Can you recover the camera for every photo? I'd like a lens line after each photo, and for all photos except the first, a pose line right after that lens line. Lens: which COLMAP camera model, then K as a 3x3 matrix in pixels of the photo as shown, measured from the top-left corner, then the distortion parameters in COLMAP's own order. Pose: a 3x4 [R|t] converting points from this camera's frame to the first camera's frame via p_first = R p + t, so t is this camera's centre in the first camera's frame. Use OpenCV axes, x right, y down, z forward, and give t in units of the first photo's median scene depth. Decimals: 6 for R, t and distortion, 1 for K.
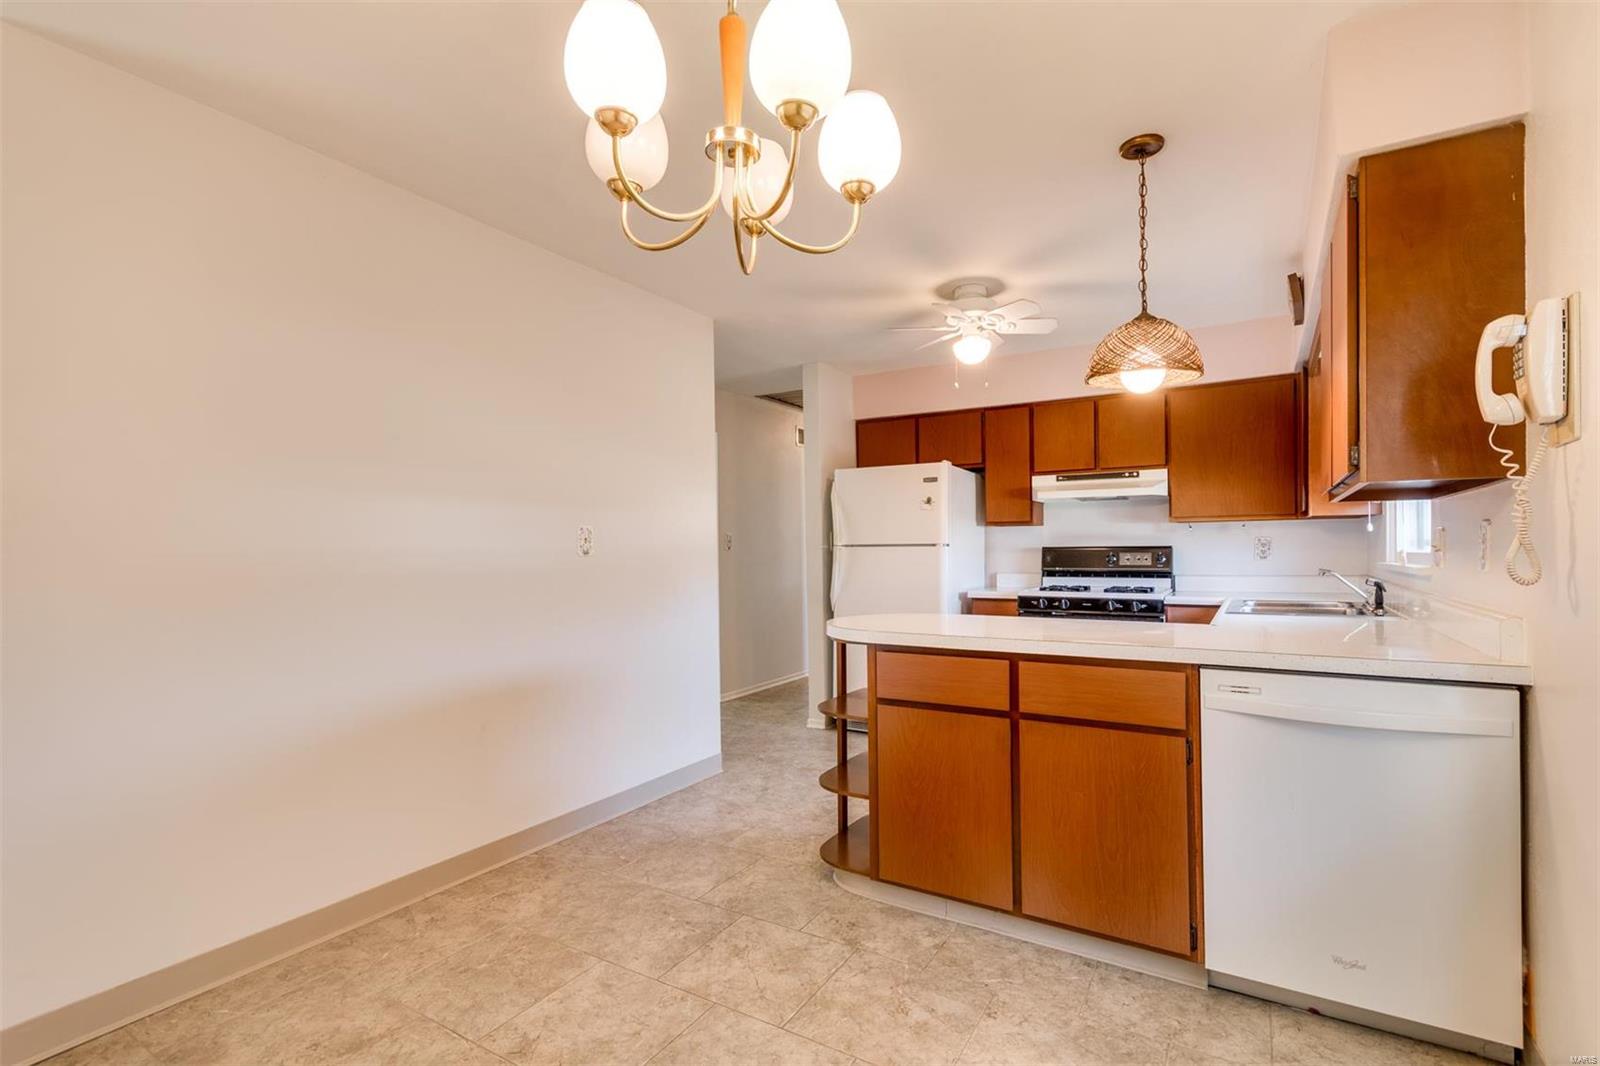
lens RADIAL K [[743.0, 0, 811.3], [0, 743.0, 537.7], [0, 0, 1]] dist [0.002441, 0.003604]
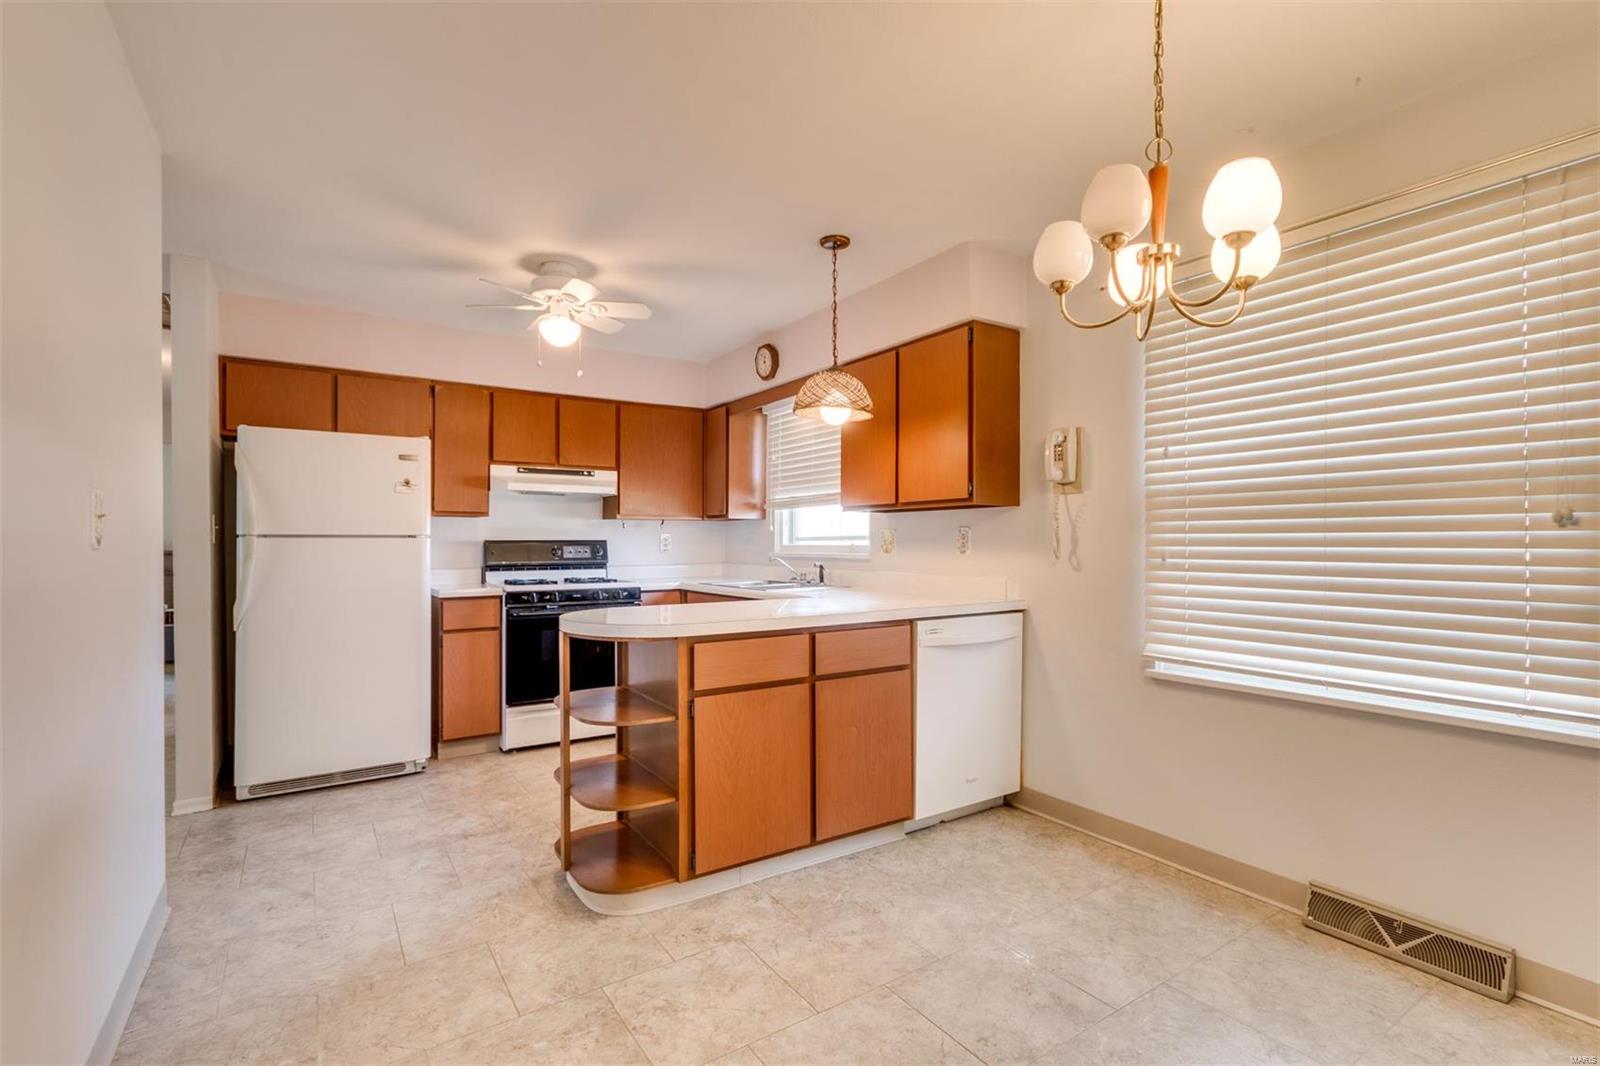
lens RADIAL K [[743.0, 0, 816.7], [0, 743.0, 533.1], [0, 0, 1]] dist [0.002441, 0.003604]
pose [[0.417285, 0.015332, 0.908646, -0.500766], [-0.015230, 0.999835, -0.009877, 0.008664], [-0.908648, -0.009718, 0.417450, 0.302868]]
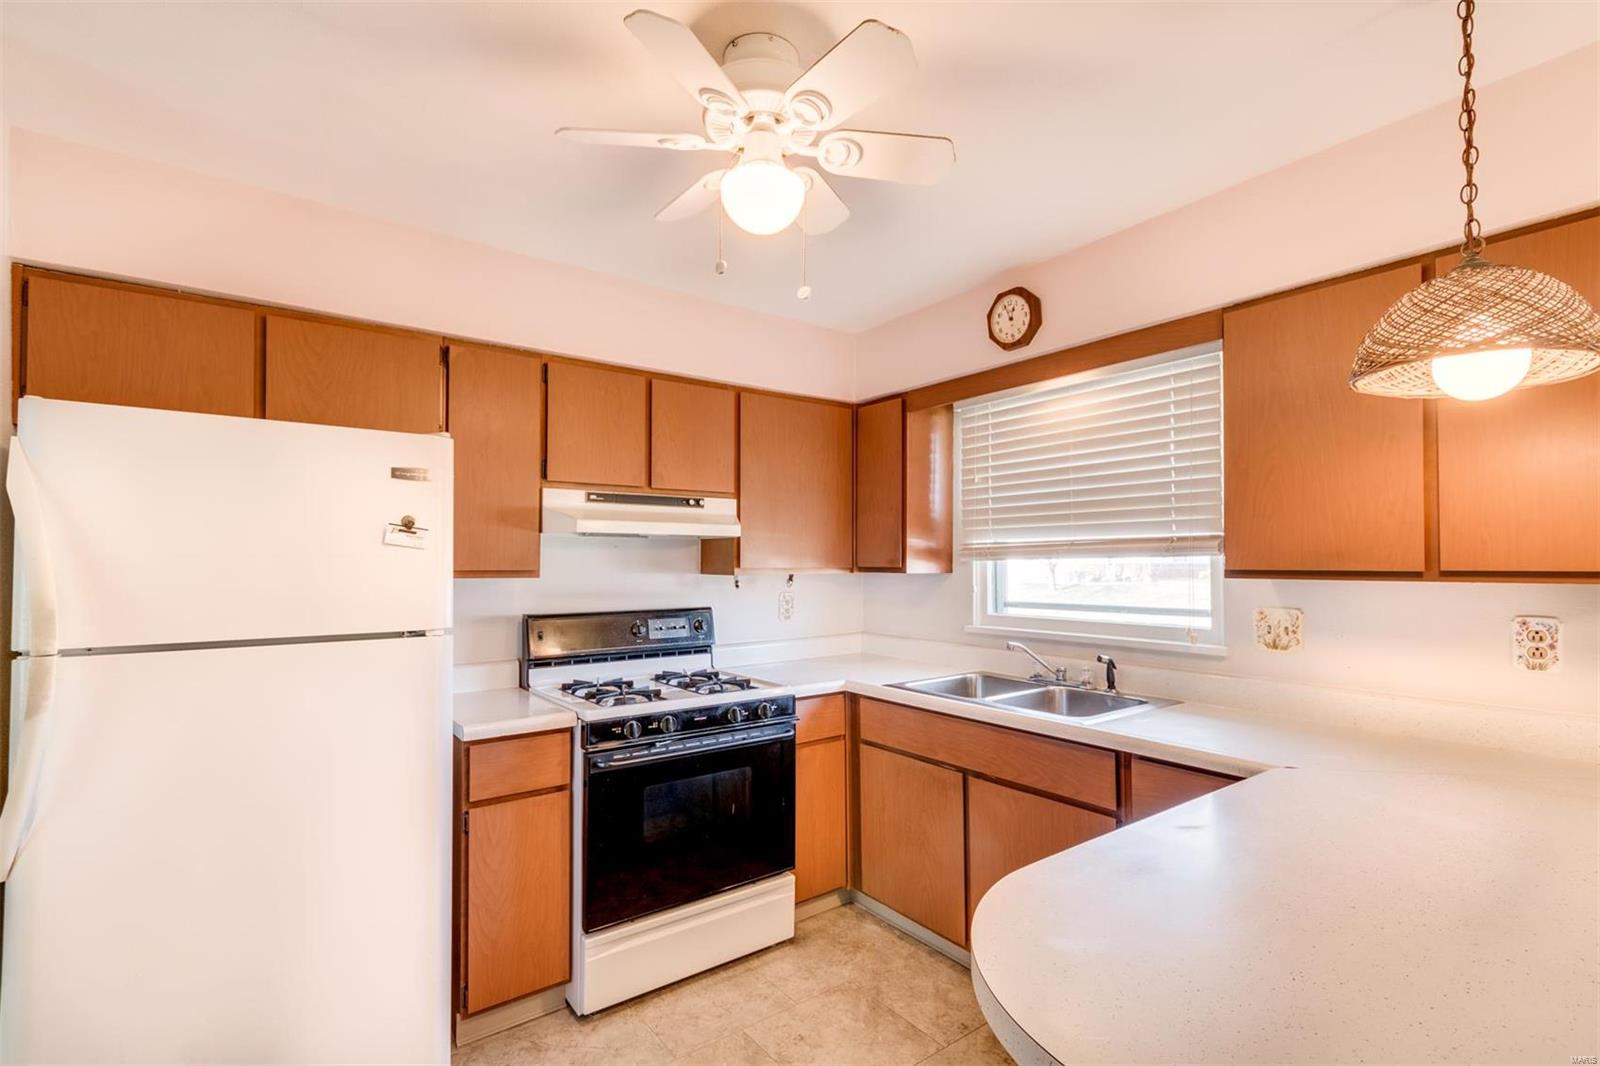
lens RADIAL K [[739.3, 0, 811.1], [0, 739.3, 548.5], [0, 0, 1]] dist [0.006100, 0.001397]
pose [[0.375303, 0.024191, 0.926586, -0.167363], [-0.015930, 0.999680, -0.019647, -0.040751], [-0.926765, -0.007387, 0.375569, 0.804553]]
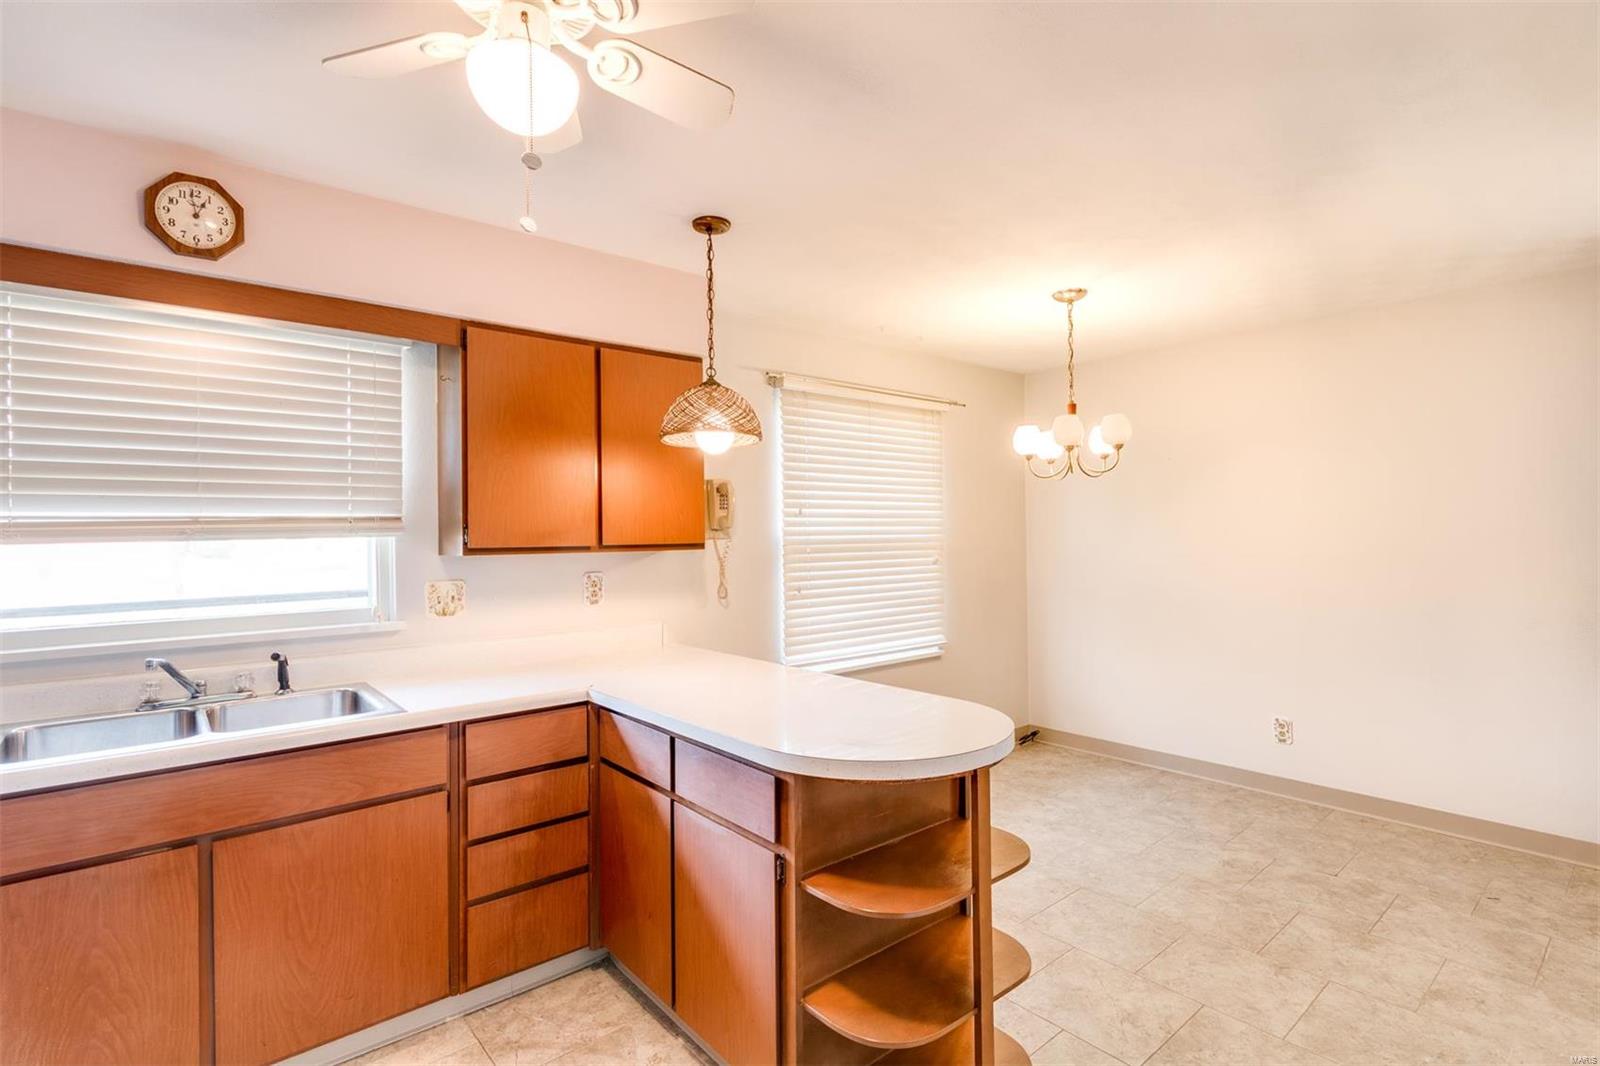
lens RADIAL K [[769.3, 0, 805.1], [0, 769.3, 529.4], [0, 0, 1]] dist [0.006386, -0.000463]
pose [[-0.948869, 0.019626, 0.315059, -0.016480], [0.013026, 0.999650, -0.023039, -0.037609], [-0.315401, -0.017757, -0.948792, 1.287251]]
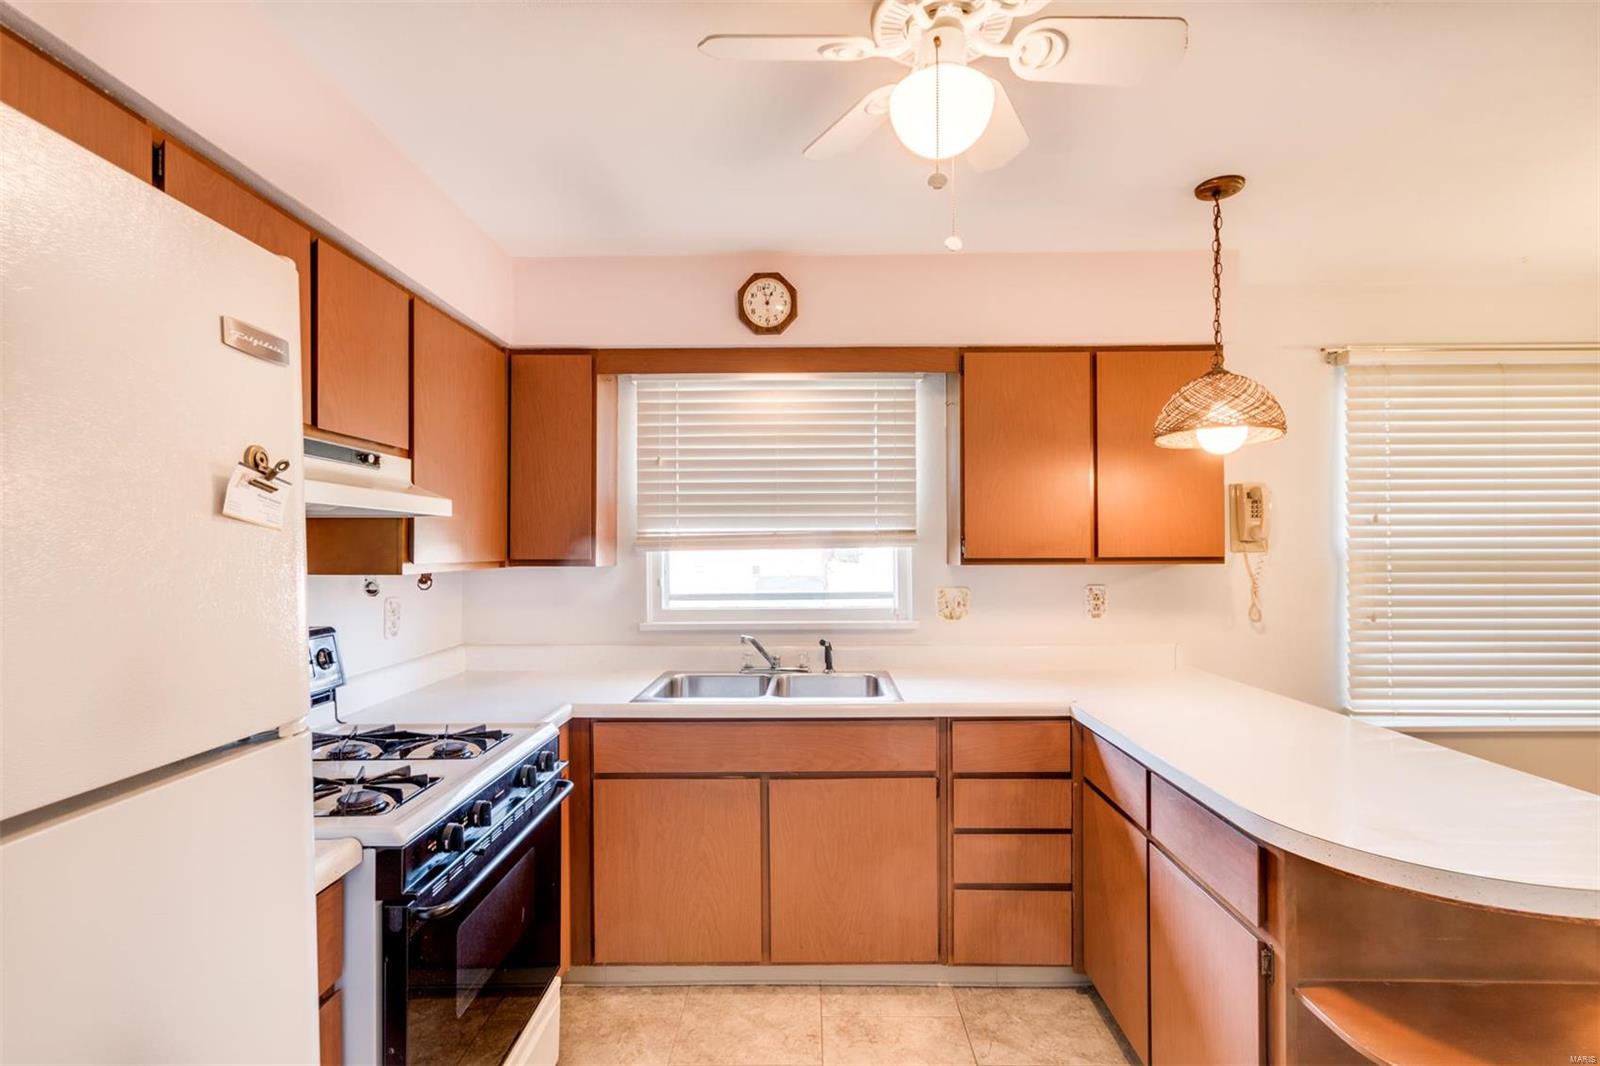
lens RADIAL K [[743.0, 0, 810.0], [0, 743.0, 546.5], [0, 0, 1]] dist [0.002441, 0.003604]
pose [[-0.514412, 0.011870, 0.857461, -0.052955], [-0.005639, 0.999836, -0.017223, -0.038813], [-0.857525, -0.013695, -0.514260, 1.225642]]
